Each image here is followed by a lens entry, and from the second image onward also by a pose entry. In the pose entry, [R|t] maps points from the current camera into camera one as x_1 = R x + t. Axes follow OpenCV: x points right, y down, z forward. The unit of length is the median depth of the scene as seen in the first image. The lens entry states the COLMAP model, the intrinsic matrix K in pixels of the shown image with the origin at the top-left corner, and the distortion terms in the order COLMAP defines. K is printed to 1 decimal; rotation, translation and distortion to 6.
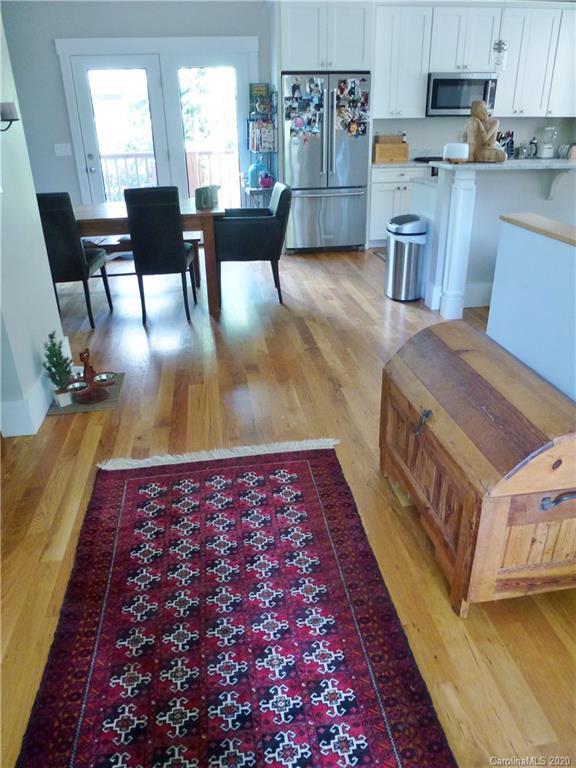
lens RADIAL K [[558.4, 0, 288.0], [0, 558.4, 384.0], [0, 0, 1]] dist [-0.061649, 0.025338]
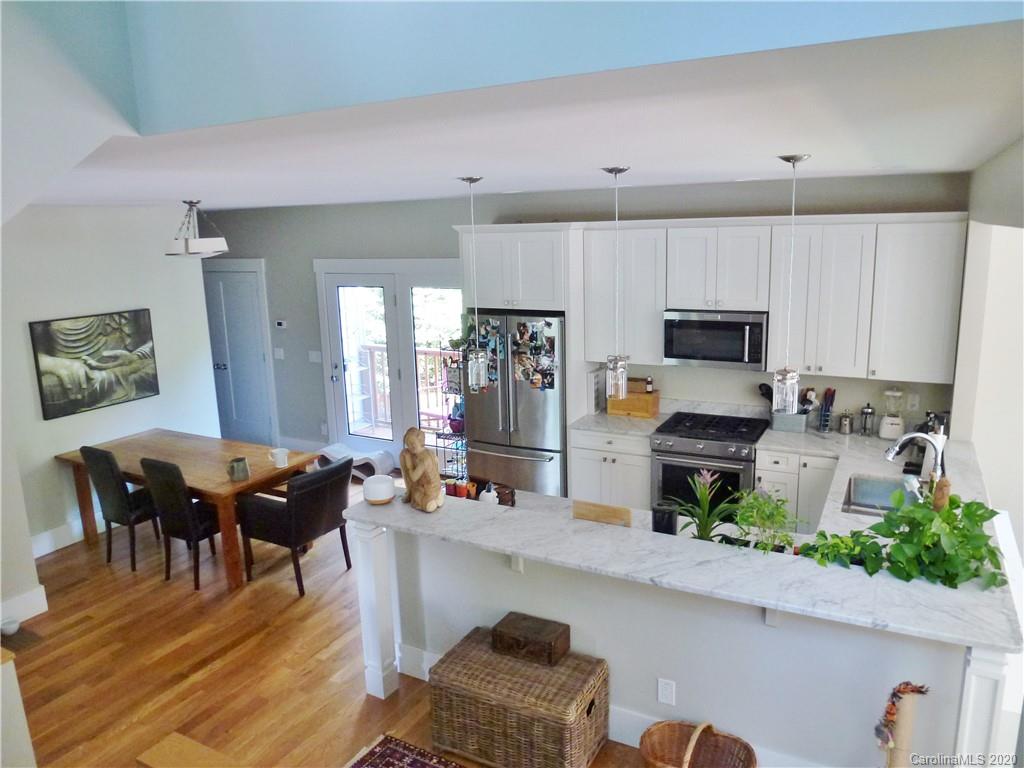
lens RADIAL K [[744.6, 0, 518.8], [0, 744.6, 380.8], [0, 0, 1]] dist [-0.061649, 0.025338]
pose [[0.813278, 0.116920, -0.570007, 0.690071], [-0.242668, 0.958501, -0.149627, -0.297721], [0.528858, 0.260011, 0.807901, 0.141180]]
